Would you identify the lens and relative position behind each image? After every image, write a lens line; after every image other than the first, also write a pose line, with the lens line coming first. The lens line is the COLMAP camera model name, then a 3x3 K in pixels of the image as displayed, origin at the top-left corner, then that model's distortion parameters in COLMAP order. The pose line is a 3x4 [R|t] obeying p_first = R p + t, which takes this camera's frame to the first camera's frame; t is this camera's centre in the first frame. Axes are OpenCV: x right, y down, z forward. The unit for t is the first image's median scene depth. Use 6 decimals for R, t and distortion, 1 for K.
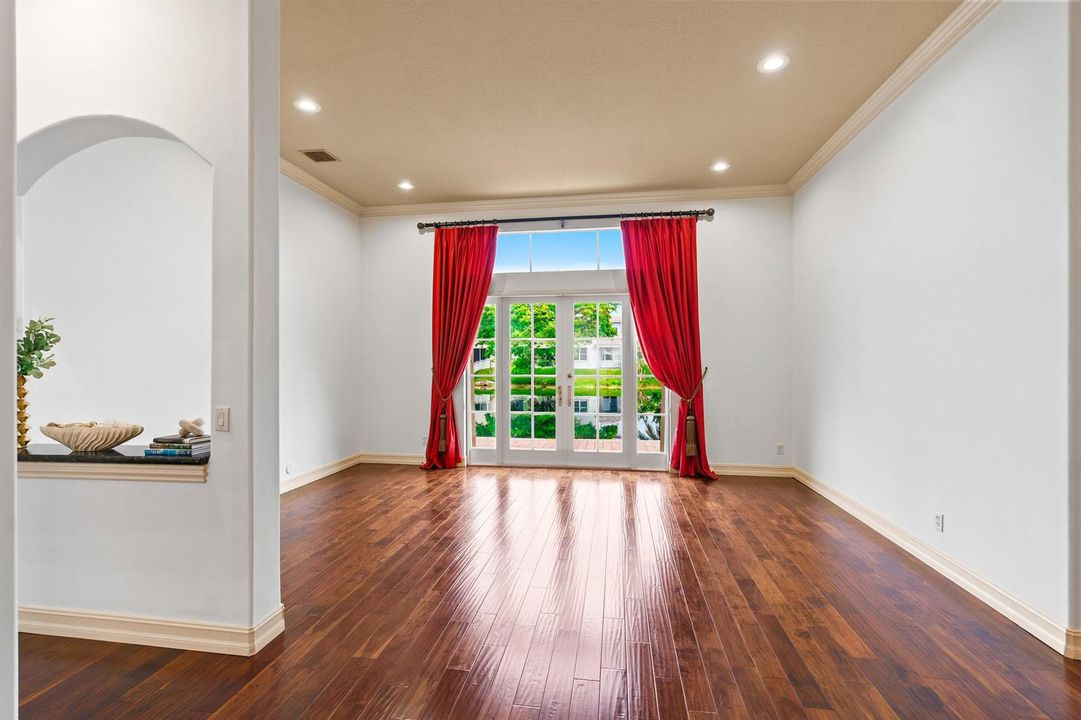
lens RADIAL K [[490.1, 0, 538.7], [0, 490.1, 358.3], [0, 0, 1]] dist [-0.002711, 0.001918]
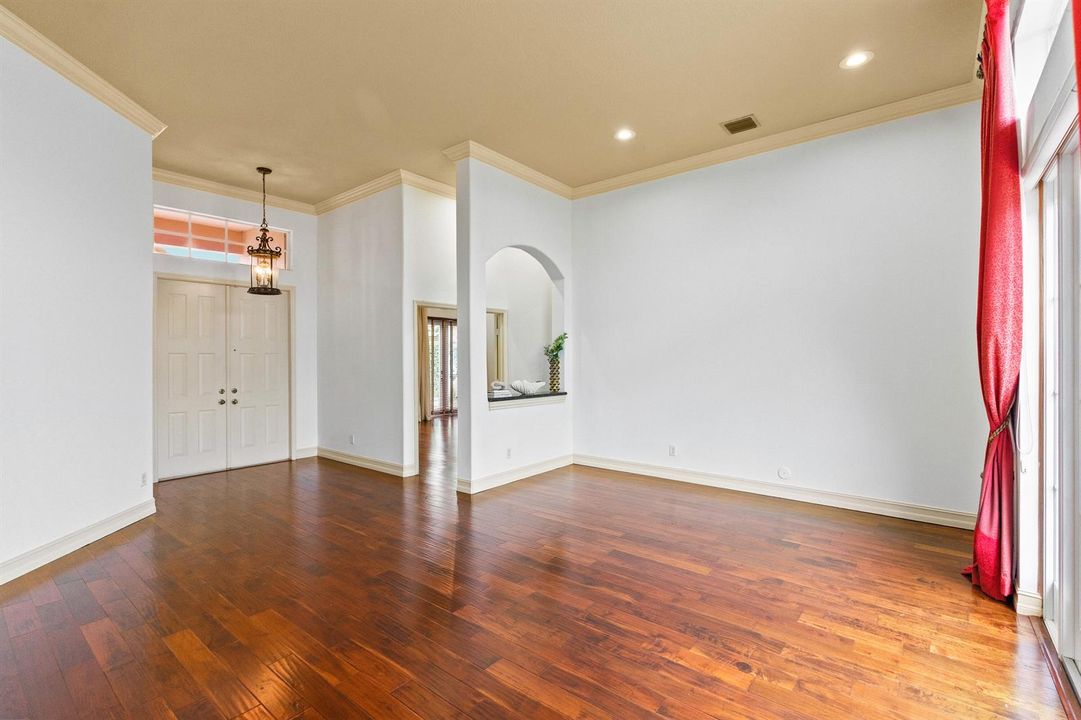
lens RADIAL K [[490.1, 0, 536.6], [0, 490.1, 358.8], [0, 0, 1]] dist [-0.002711, 0.001918]
pose [[-0.502352, 0.009156, -0.864615, 0.410636], [0.006525, 0.999956, 0.006799, 0.005580], [0.864638, -0.002226, -0.502390, 0.888227]]
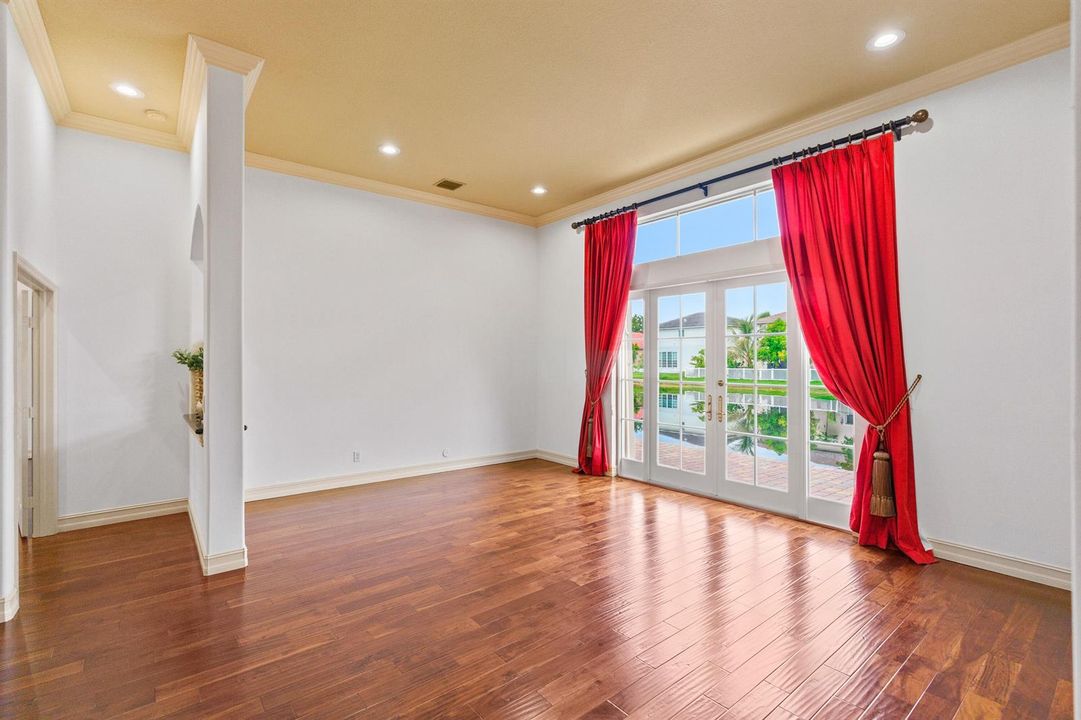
lens RADIAL K [[490.1, 0, 539.7], [0, 490.1, 358.7], [0, 0, 1]] dist [-0.002711, 0.001918]
pose [[0.737452, -0.000950, -0.675399, 0.387435], [-0.000153, 0.999999, -0.001574, -0.000823], [0.675400, 0.001264, 0.737451, 0.230070]]
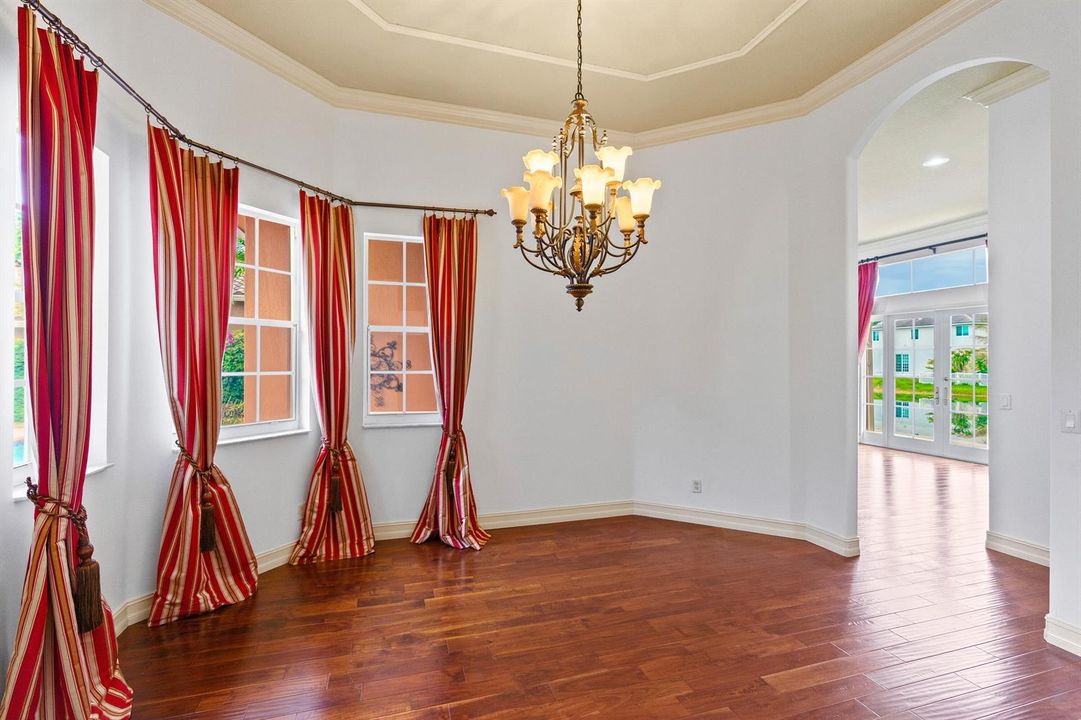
lens RADIAL K [[490.1, 0, 537.7], [0, 490.1, 362.2], [0, 0, 1]] dist [-0.002711, 0.001918]
pose [[0.439264, 0.004484, -0.898347, 0.697983], [-0.005605, 0.999982, 0.002251, 0.000939], [0.898340, 0.004046, 0.439281, -0.392904]]
